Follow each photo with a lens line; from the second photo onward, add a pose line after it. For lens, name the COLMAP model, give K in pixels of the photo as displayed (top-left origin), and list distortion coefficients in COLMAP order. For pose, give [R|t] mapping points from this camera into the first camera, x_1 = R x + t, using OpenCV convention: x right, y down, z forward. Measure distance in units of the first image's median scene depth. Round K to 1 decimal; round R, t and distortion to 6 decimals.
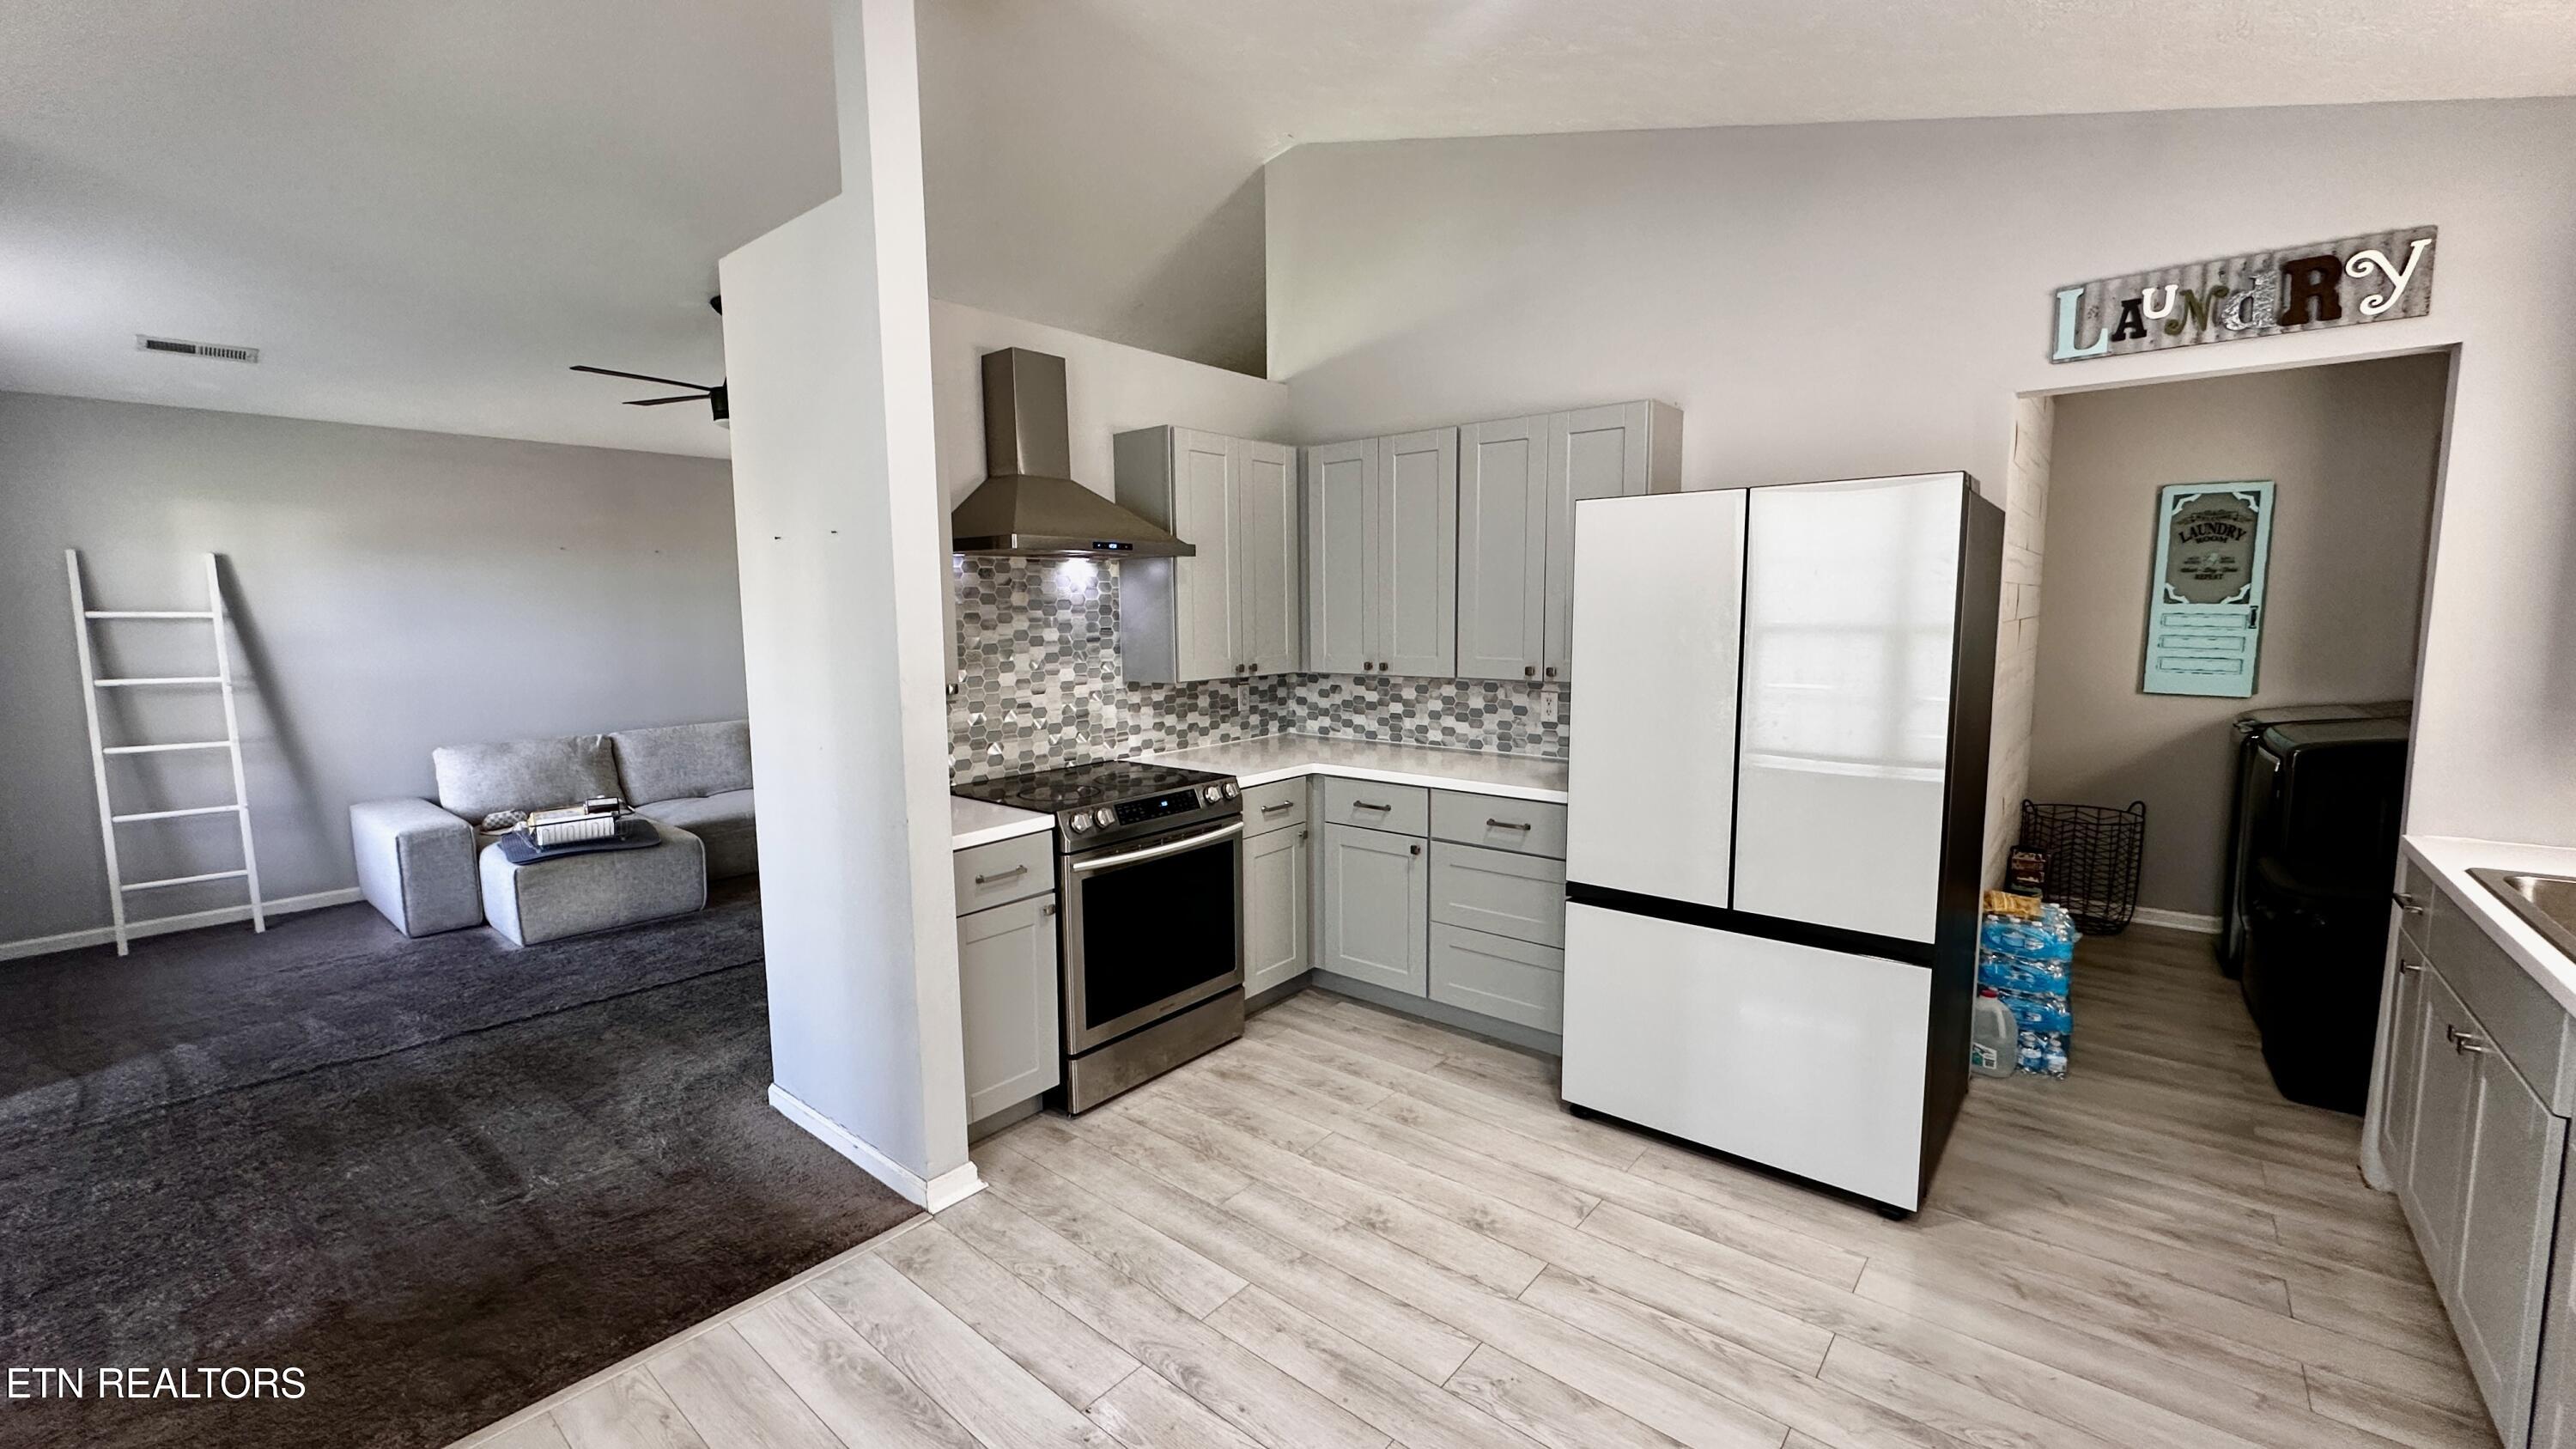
lens RADIAL K [[1022.0, 0, 1288.0], [0, 1022.0, 724.5], [0, 0, 1]] dist [-0.001820, 0.000079]
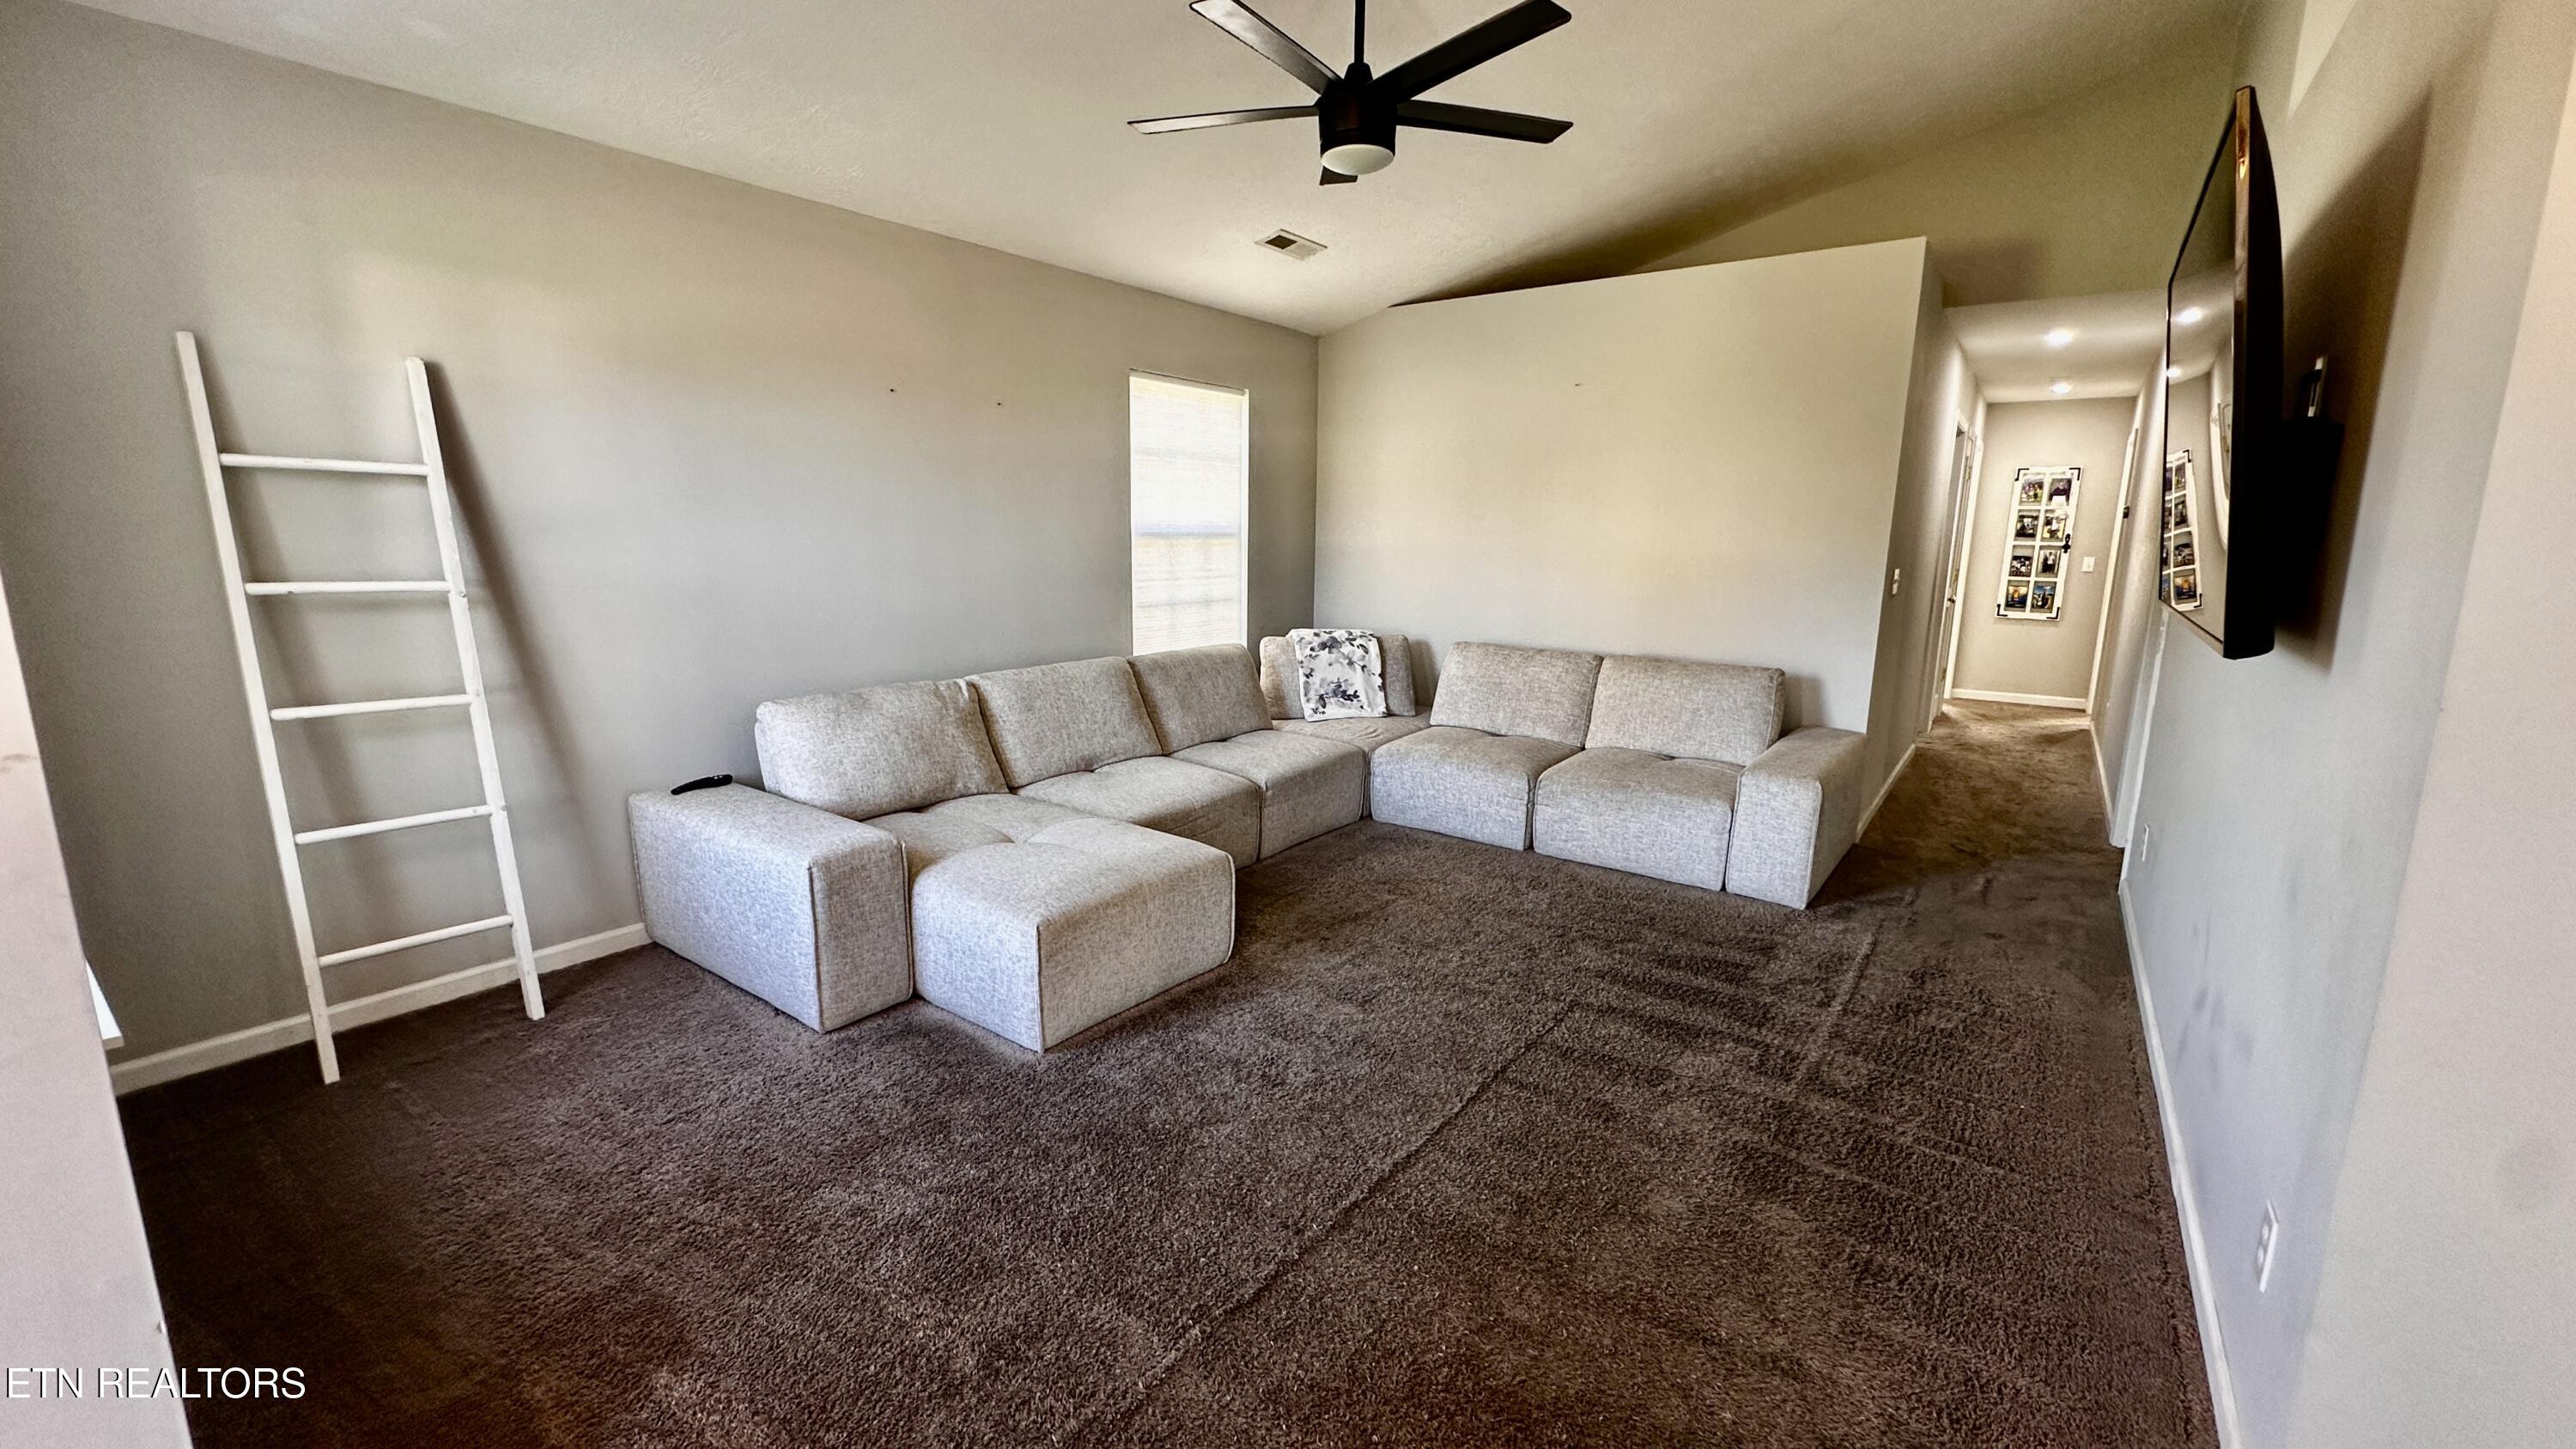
lens RADIAL K [[1032.1, 0, 1292.6], [0, 1032.1, 721.8], [0, 0, 1]] dist [-0.003250, -0.000029]
pose [[0.998101, 0.008993, 0.060944, -1.088341], [-0.013287, 0.997428, 0.070433, -0.026781], [-0.060154, -0.071109, 0.995653, 0.703008]]
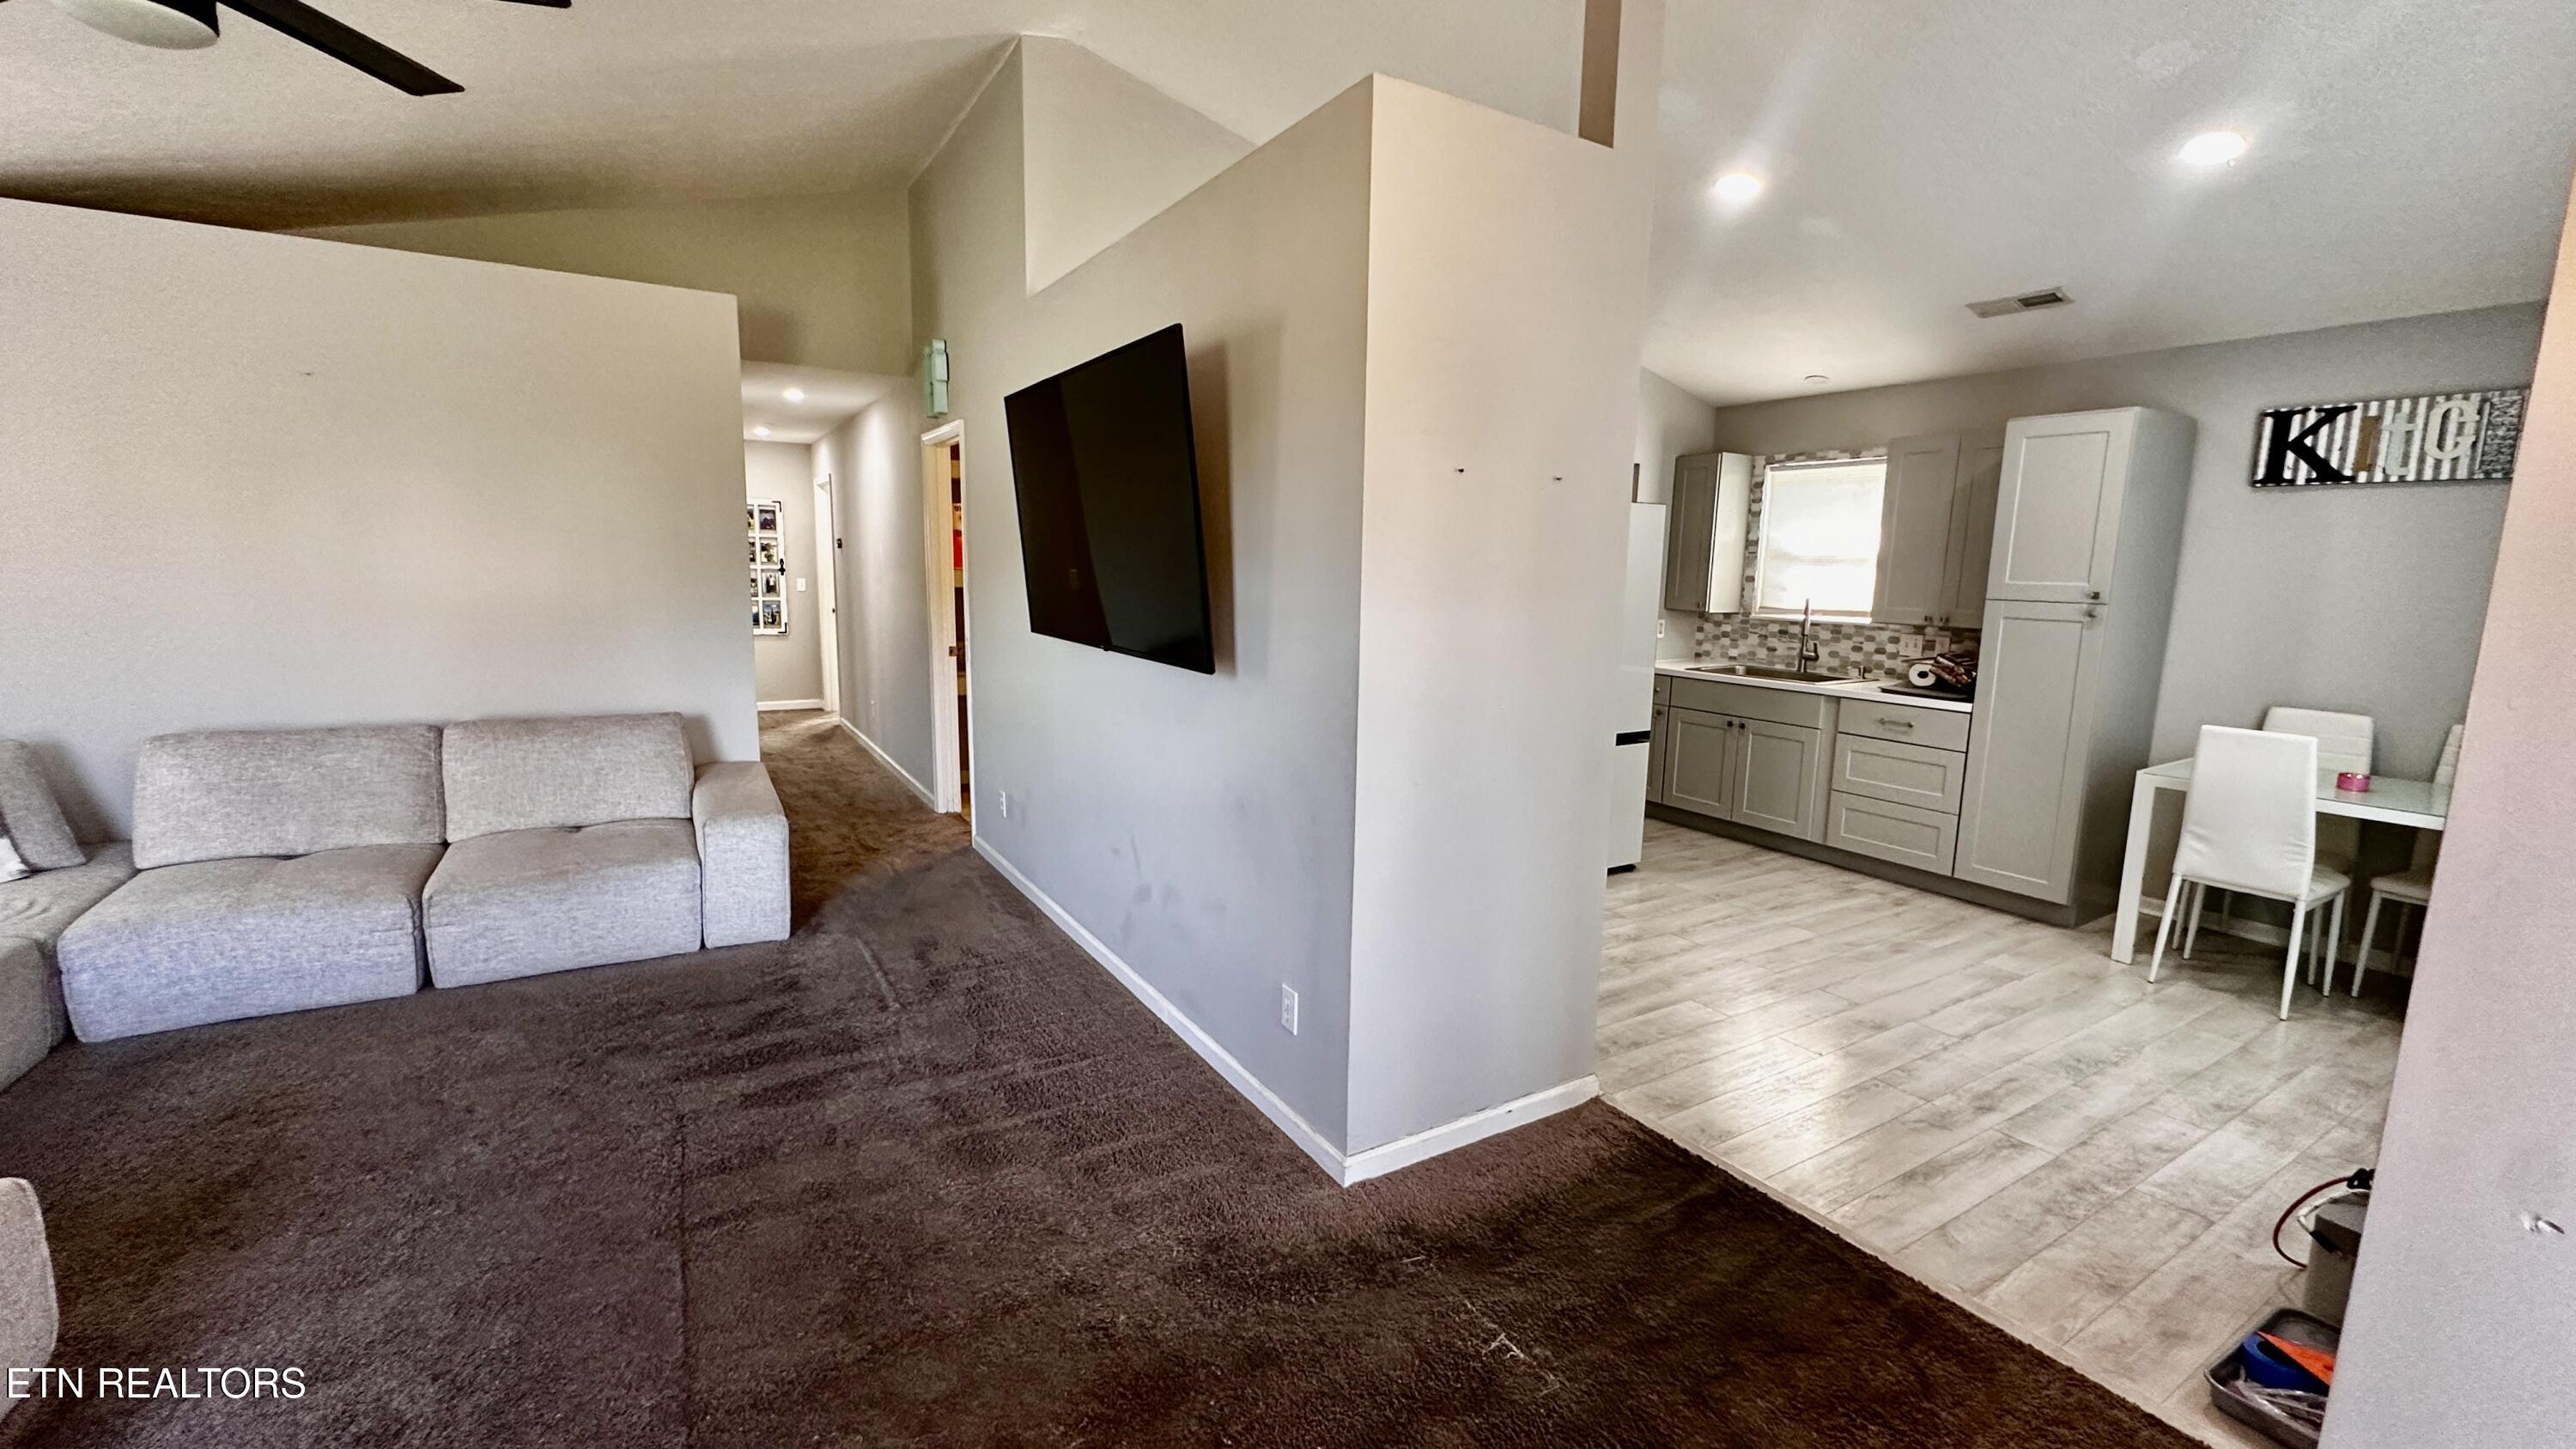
lens RADIAL K [[1032.1, 0, 1292.6], [0, 1032.1, 721.8], [0, 0, 1]] dist [-0.003250, -0.000029]
pose [[0.320616, -0.129438, 0.938324, -1.386052], [0.082633, 0.990665, 0.108423, -0.080636], [-0.943598, 0.042774, 0.328319, 0.868508]]
